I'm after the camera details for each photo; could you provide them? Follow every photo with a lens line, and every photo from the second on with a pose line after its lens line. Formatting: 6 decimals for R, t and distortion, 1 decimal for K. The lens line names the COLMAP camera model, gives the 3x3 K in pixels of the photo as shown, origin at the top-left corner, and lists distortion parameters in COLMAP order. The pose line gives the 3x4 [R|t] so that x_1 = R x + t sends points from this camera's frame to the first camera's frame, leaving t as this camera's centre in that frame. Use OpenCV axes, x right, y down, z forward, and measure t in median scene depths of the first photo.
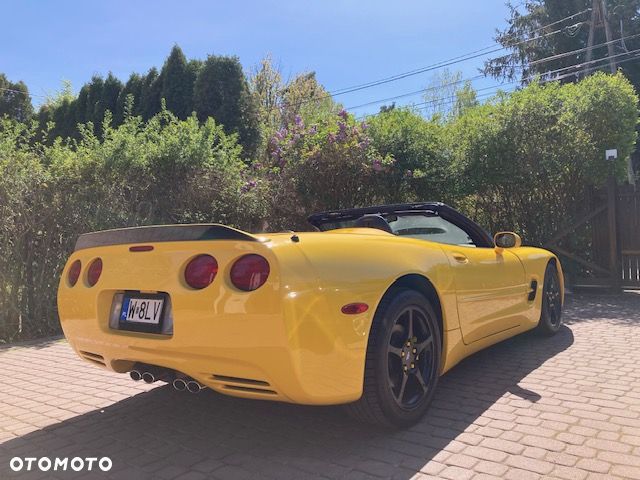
lens RADIAL K [[517.0, 0, 325.2], [0, 517.0, 234.9], [0, 0, 1]] dist [0.034140, -0.031112]
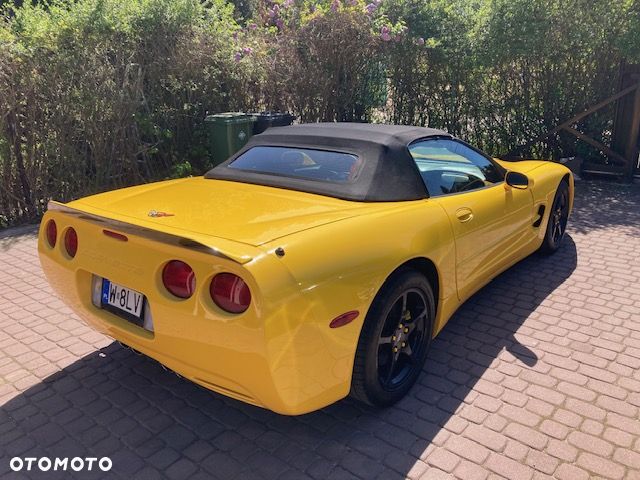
lens RADIAL K [[517.0, 0, 315.4], [0, 517.0, 242.7], [0, 0, 1]] dist [0.034140, -0.031112]
pose [[0.999571, 0.021762, -0.019626, 0.013339], [-0.014575, 0.950204, 0.311287, -0.183271], [0.025423, -0.310868, 0.950113, 0.096101]]
